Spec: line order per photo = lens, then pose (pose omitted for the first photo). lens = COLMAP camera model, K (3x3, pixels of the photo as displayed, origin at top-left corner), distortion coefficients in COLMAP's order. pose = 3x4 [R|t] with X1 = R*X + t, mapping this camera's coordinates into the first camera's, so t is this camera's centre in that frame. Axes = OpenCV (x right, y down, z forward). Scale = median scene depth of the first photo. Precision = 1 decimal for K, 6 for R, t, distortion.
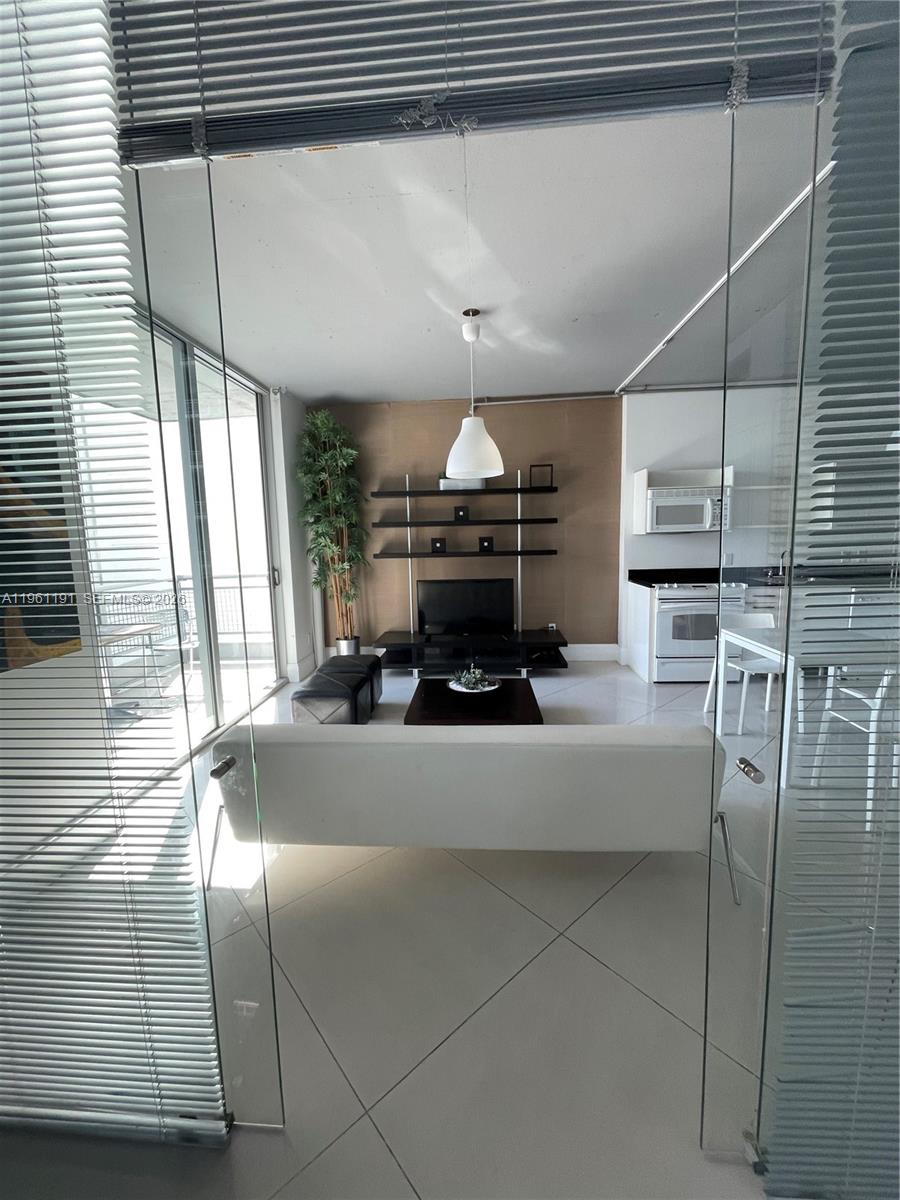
lens RADIAL K [[487.3, 0, 450.0], [0, 487.3, 600.0], [0, 0, 1]] dist [0.001235, 0.000085]
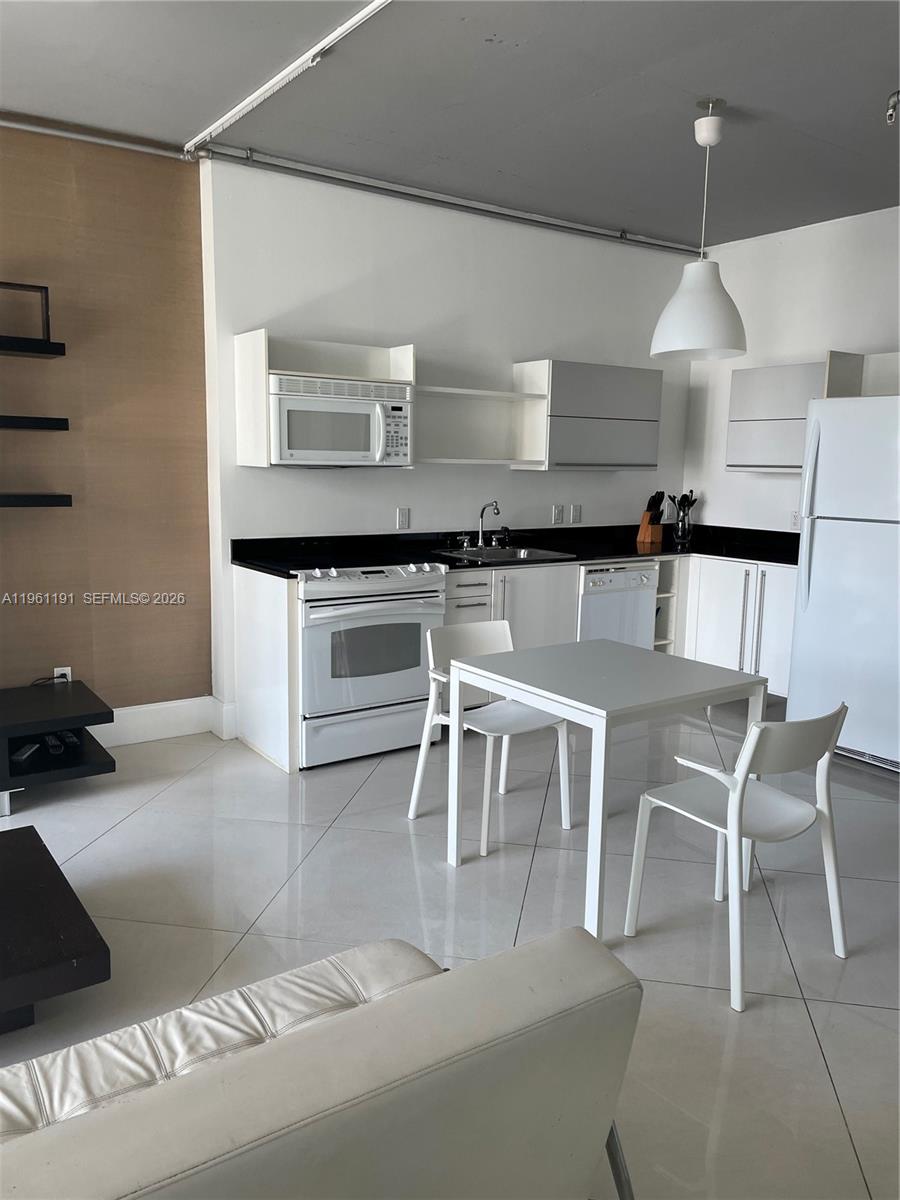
lens RADIAL K [[909.2, 0, 458.3], [0, 909.2, 594.2], [0, 0, 1]] dist [0.095384, -0.112468]
pose [[0.775272, -0.051806, 0.629499, -0.028547], [0.041982, 0.998653, 0.030482, -0.027625], [-0.630231, 0.002796, 0.776403, 0.171932]]
